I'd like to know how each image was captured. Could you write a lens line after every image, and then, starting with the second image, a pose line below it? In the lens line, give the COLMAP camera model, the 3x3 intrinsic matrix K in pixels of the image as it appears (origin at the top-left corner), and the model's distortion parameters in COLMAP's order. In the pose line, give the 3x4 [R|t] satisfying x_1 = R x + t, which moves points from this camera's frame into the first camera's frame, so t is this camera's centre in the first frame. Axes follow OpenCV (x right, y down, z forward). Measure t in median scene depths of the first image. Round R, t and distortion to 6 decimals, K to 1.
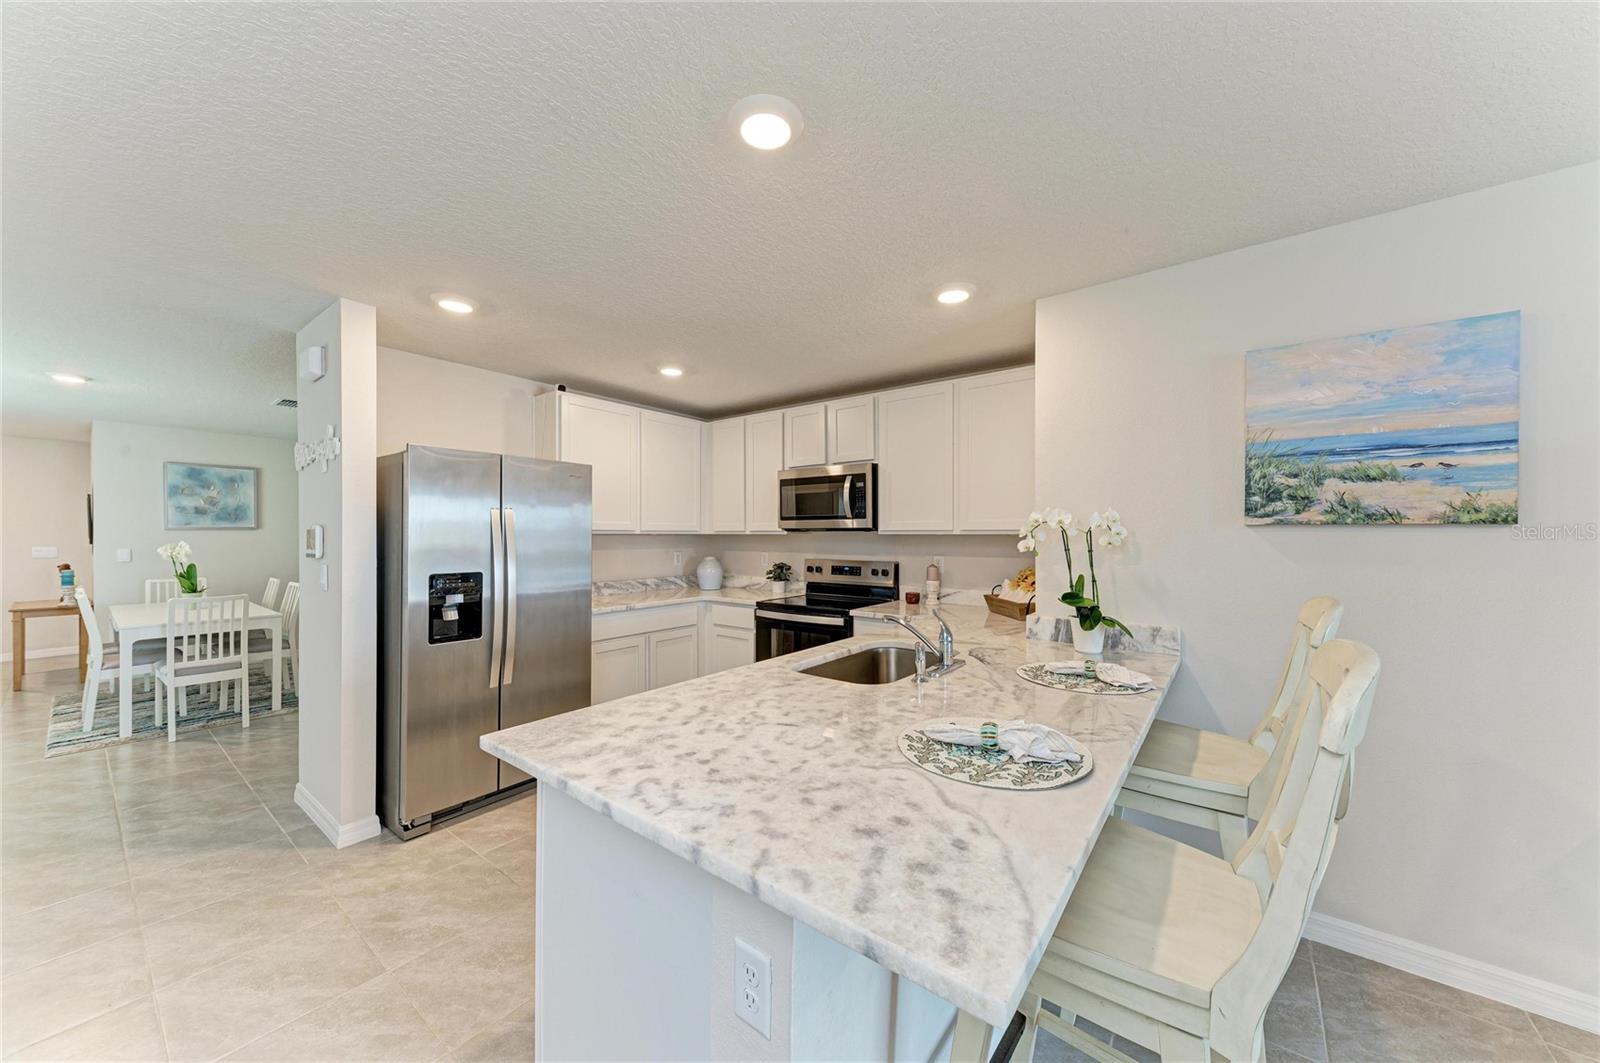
lens RADIAL K [[559.5, 0, 801.4], [0, 559.5, 537.0], [0, 0, 1]] dist [0.001477, -0.001679]
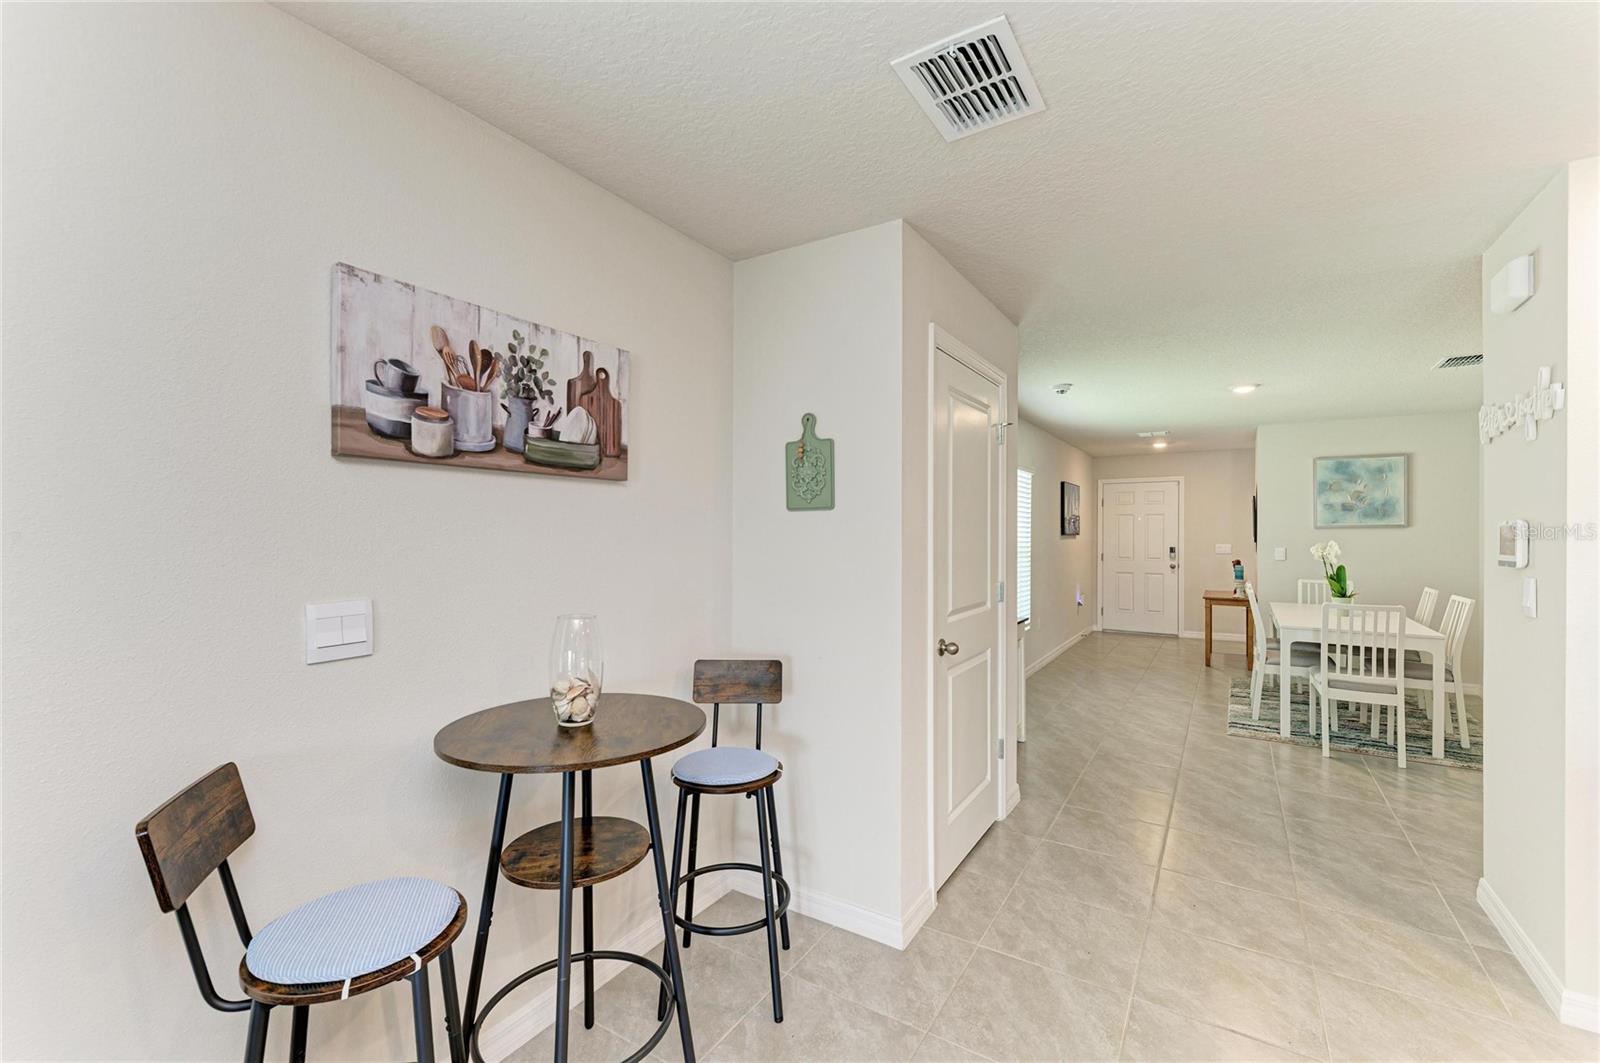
lens RADIAL K [[686.3, 0, 795.0], [0, 686.3, 530.4], [0, 0, 1]] dist [0.009800, -0.001014]
pose [[0.078731, -0.003493, -0.996890, -0.074561], [-0.005721, 0.999976, -0.003955, 0.000655], [0.996879, 0.006015, 0.078709, 0.042411]]
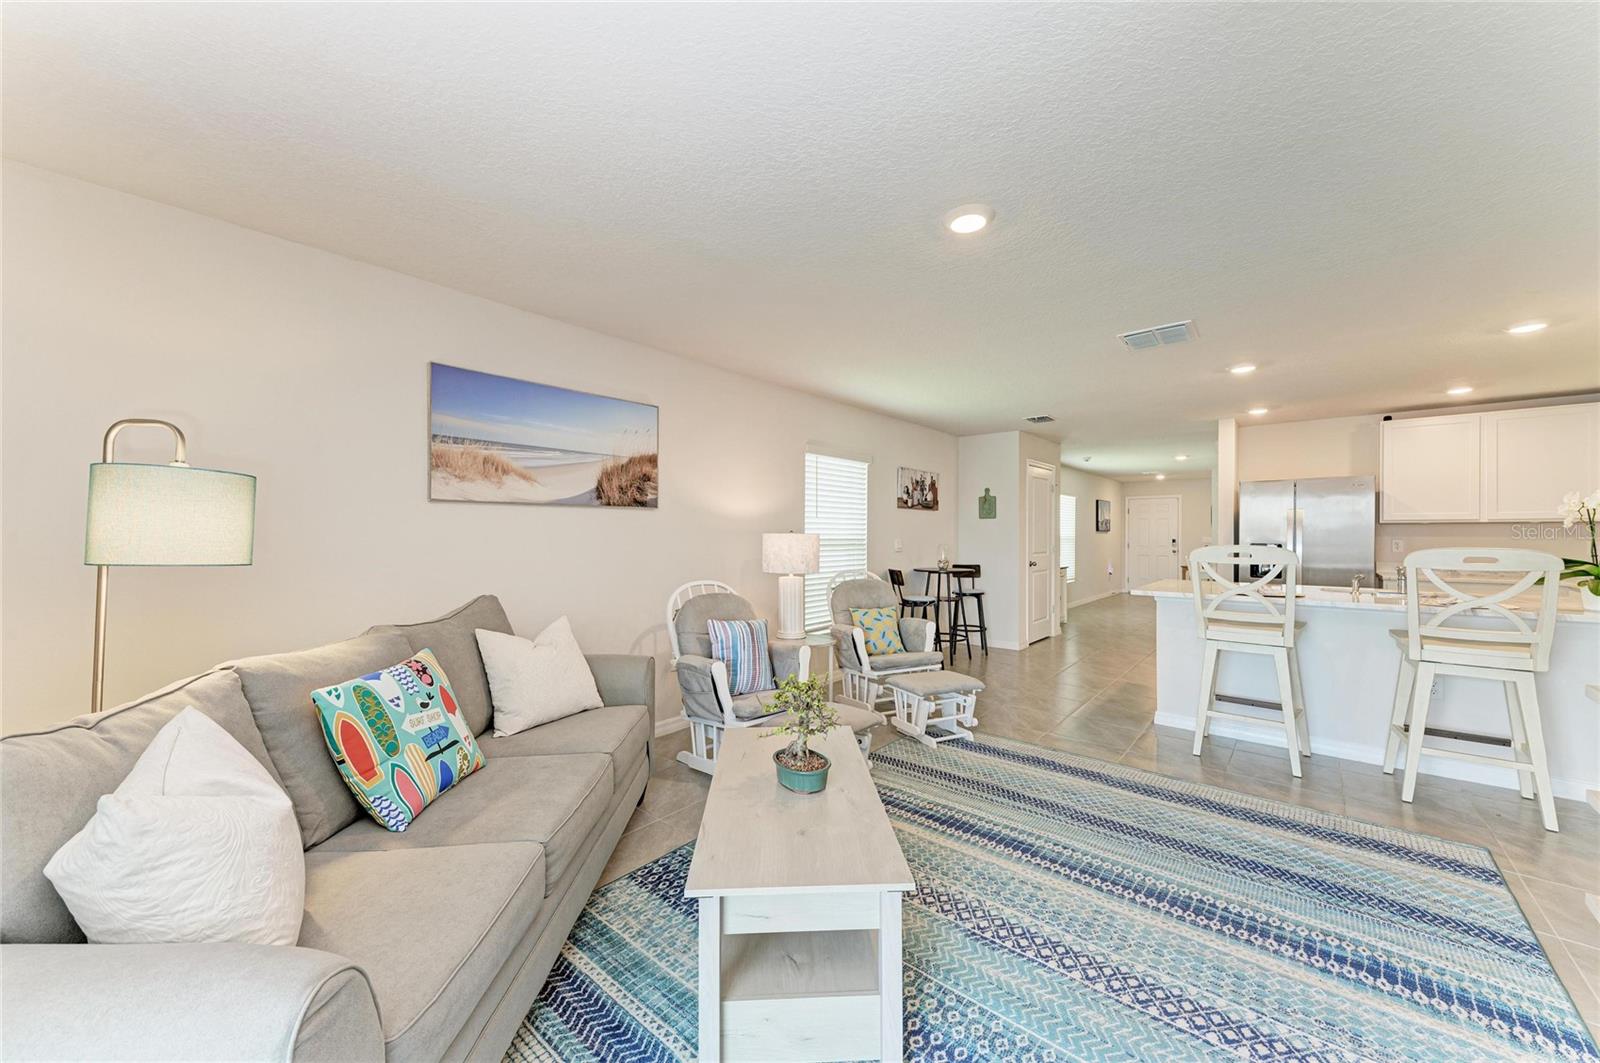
lens RADIAL K [[578.8, 0, 788.4], [0, 578.8, 537.2], [0, 0, 1]] dist [-0.002383, -0.000567]
pose [[-0.081455, 0.004361, -0.996667, 1.013323], [-0.006158, 0.999969, 0.004878, 0.029373], [0.996658, 0.006535, -0.081425, -0.329905]]
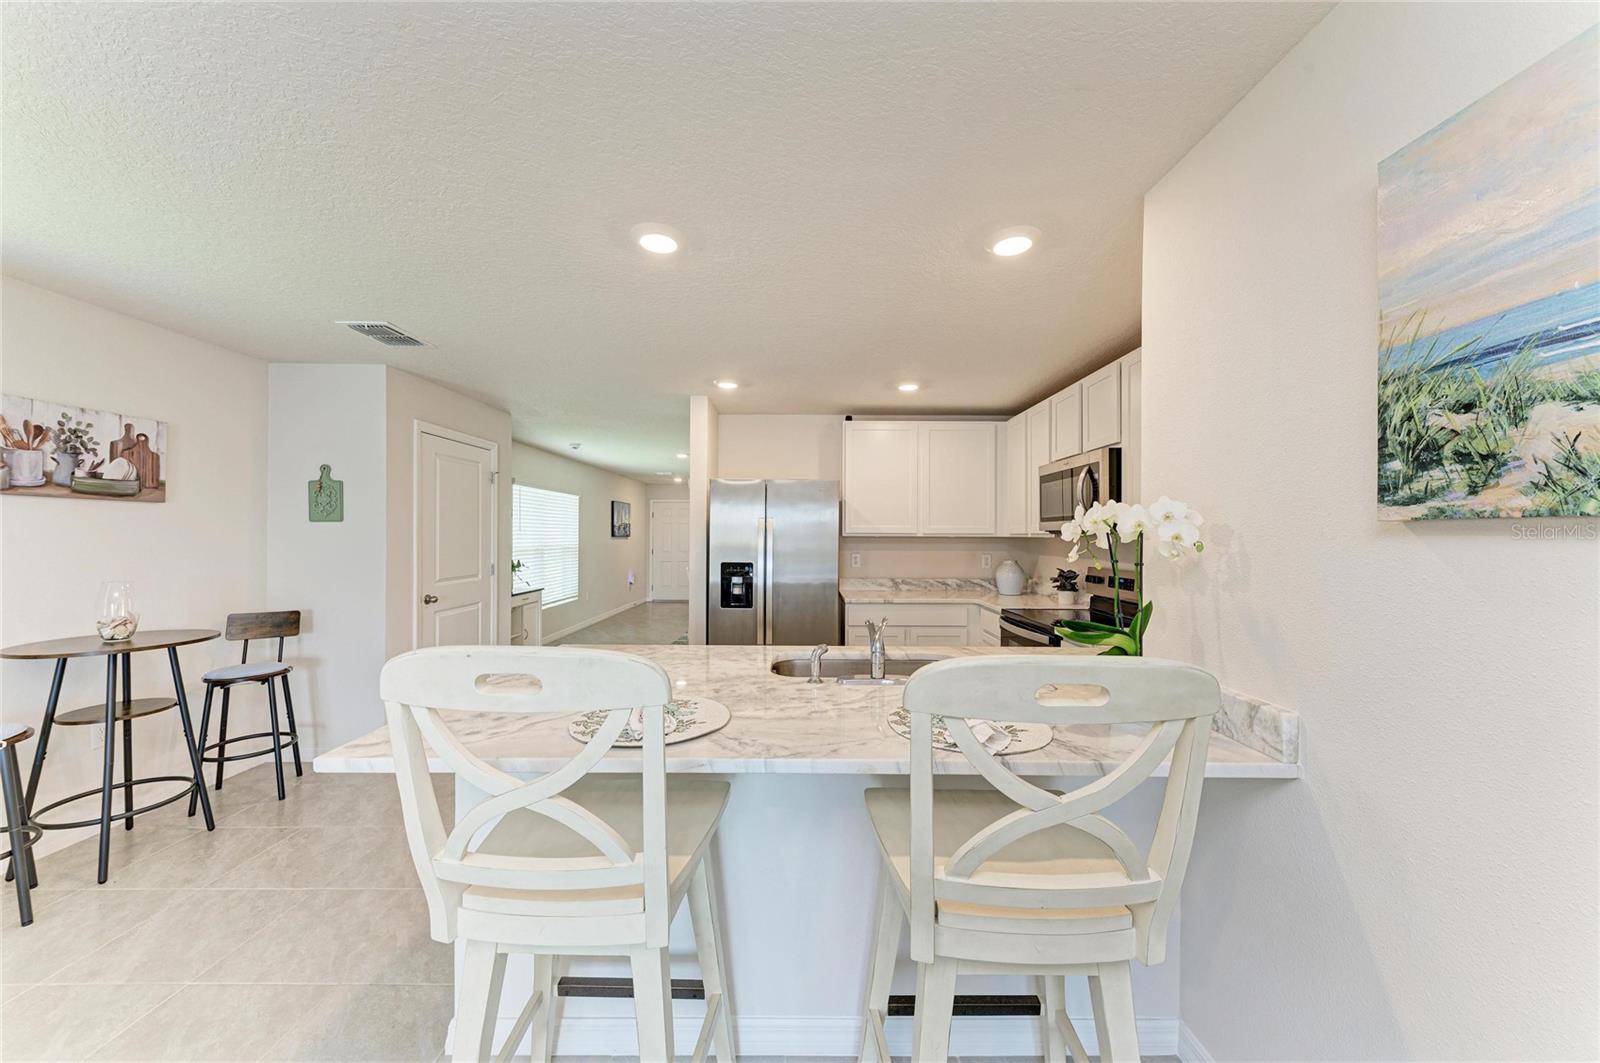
lens RADIAL K [[559.5, 0, 810.1], [0, 559.5, 533.5], [0, 0, 1]] dist [0.001477, -0.001679]
pose [[0.617300, -0.000651, -0.786727, 0.438769], [-0.007584, 0.999948, -0.006778, -0.002035], [0.786691, 0.010150, 0.617263, 0.159349]]
